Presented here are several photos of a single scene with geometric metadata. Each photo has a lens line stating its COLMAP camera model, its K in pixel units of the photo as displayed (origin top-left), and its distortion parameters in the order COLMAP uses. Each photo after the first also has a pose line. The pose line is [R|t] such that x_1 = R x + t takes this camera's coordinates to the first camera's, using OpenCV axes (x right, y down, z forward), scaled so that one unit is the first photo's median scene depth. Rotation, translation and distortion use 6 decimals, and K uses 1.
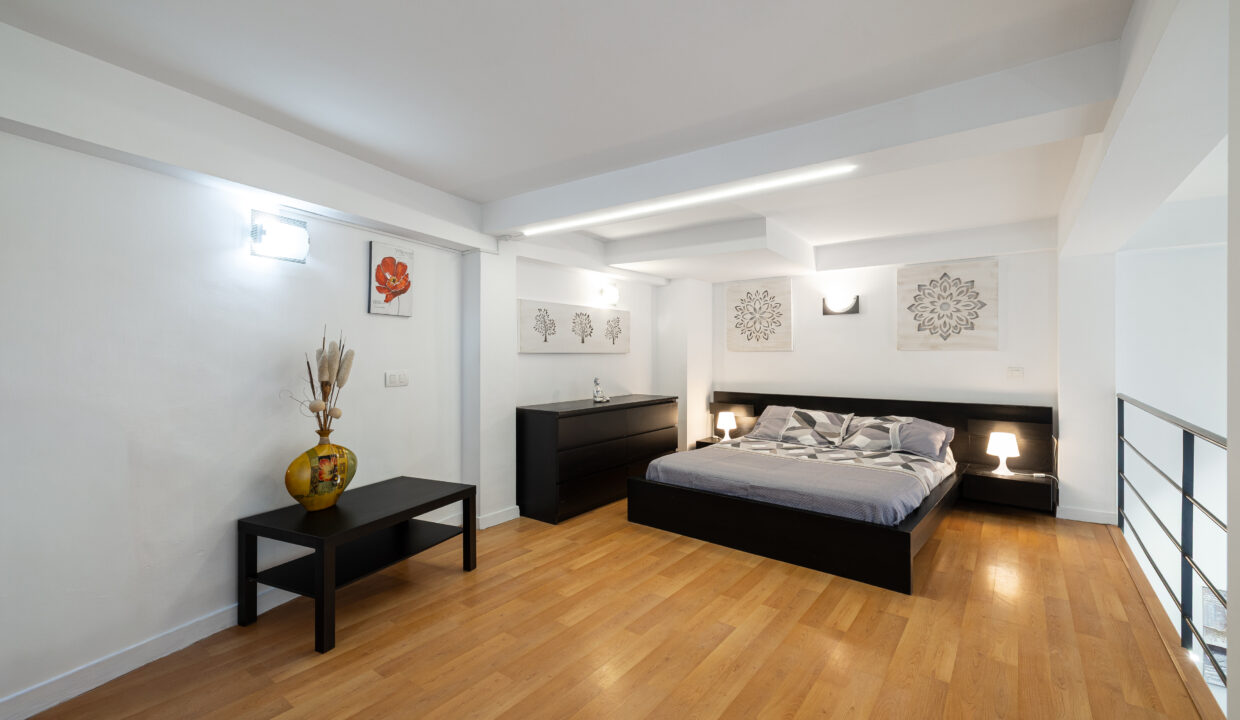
lens RADIAL K [[532.5, 0, 621.3], [0, 532.5, 352.0], [0, 0, 1]] dist [0.001128, 0.000530]
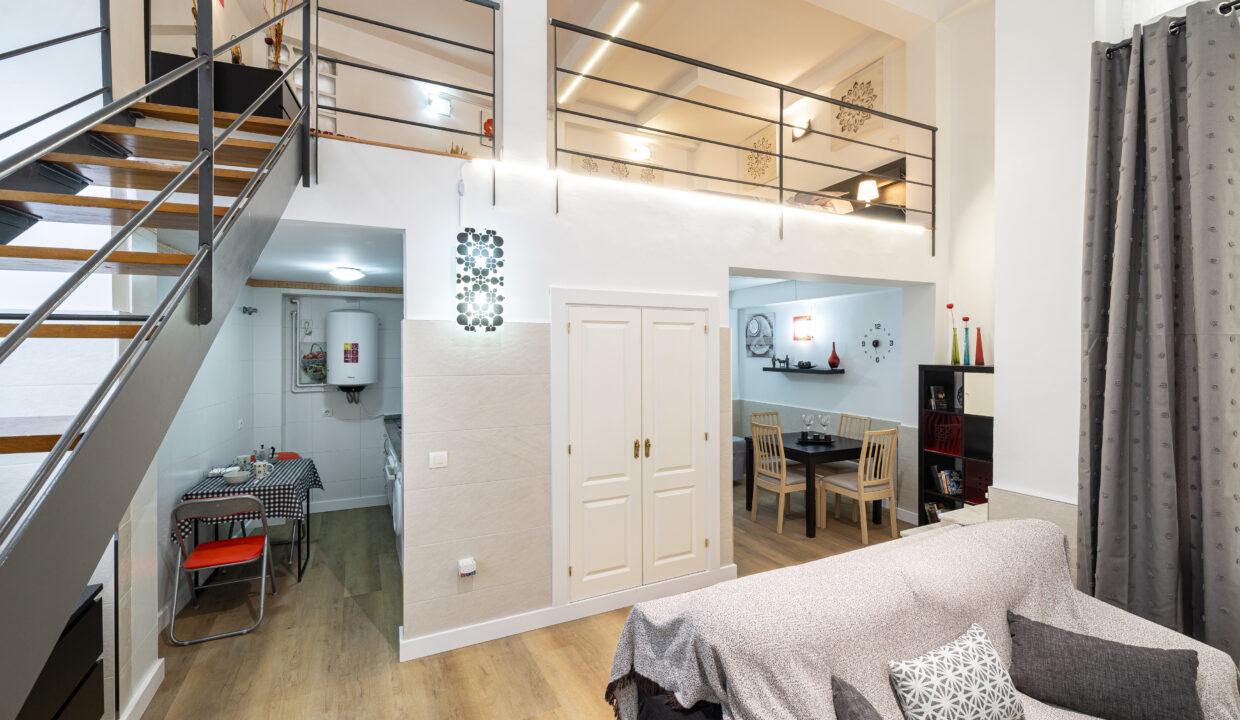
lens RADIAL K [[532.5, 0, 621.3], [0, 532.5, 352.0], [0, 0, 1]] dist [0.001128, 0.000530]
pose [[0.894252, -0.006101, -0.447521, 0.686007], [0.006849, 0.999977, 0.000052, 0.531964], [0.447510, -0.003111, 0.894273, -0.466264]]
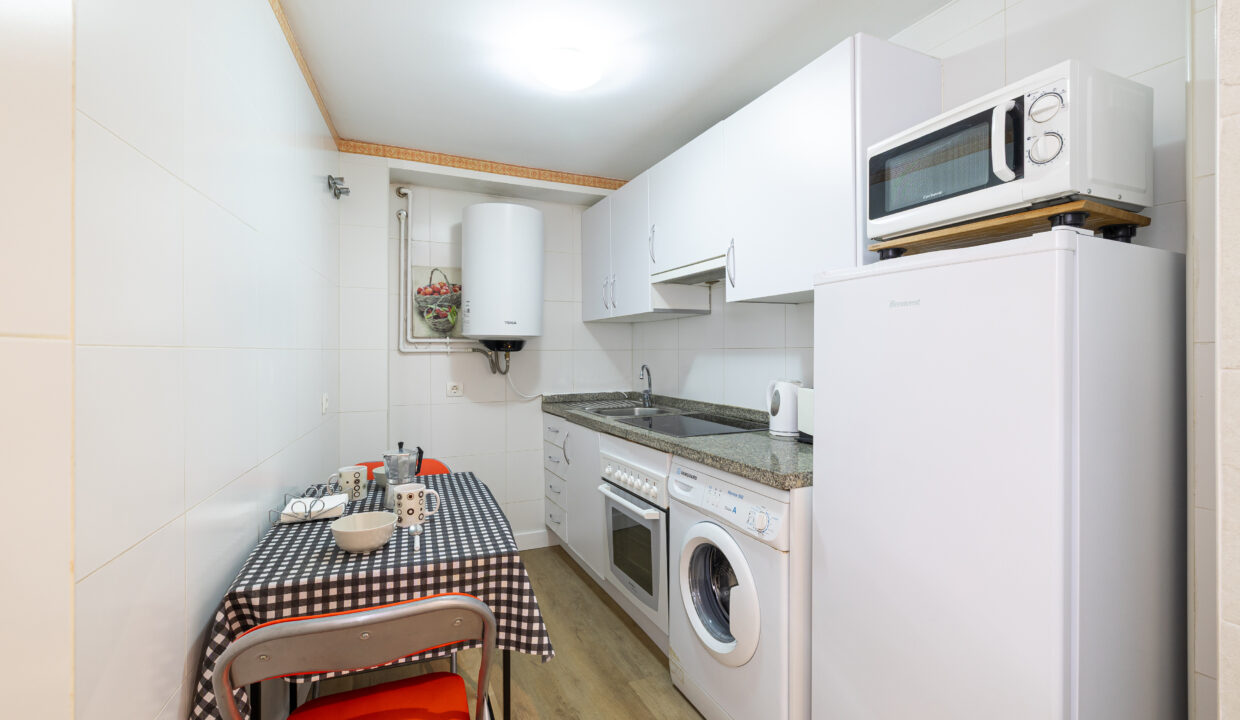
lens RADIAL K [[532.5, 0, 621.3], [0, 532.5, 352.0], [0, 0, 1]] dist [0.001128, 0.000530]
pose [[0.881715, -0.007752, -0.471719, 0.050663], [0.005463, 0.999966, -0.006222, 0.624823], [0.471751, 0.002910, 0.881727, -0.190684]]
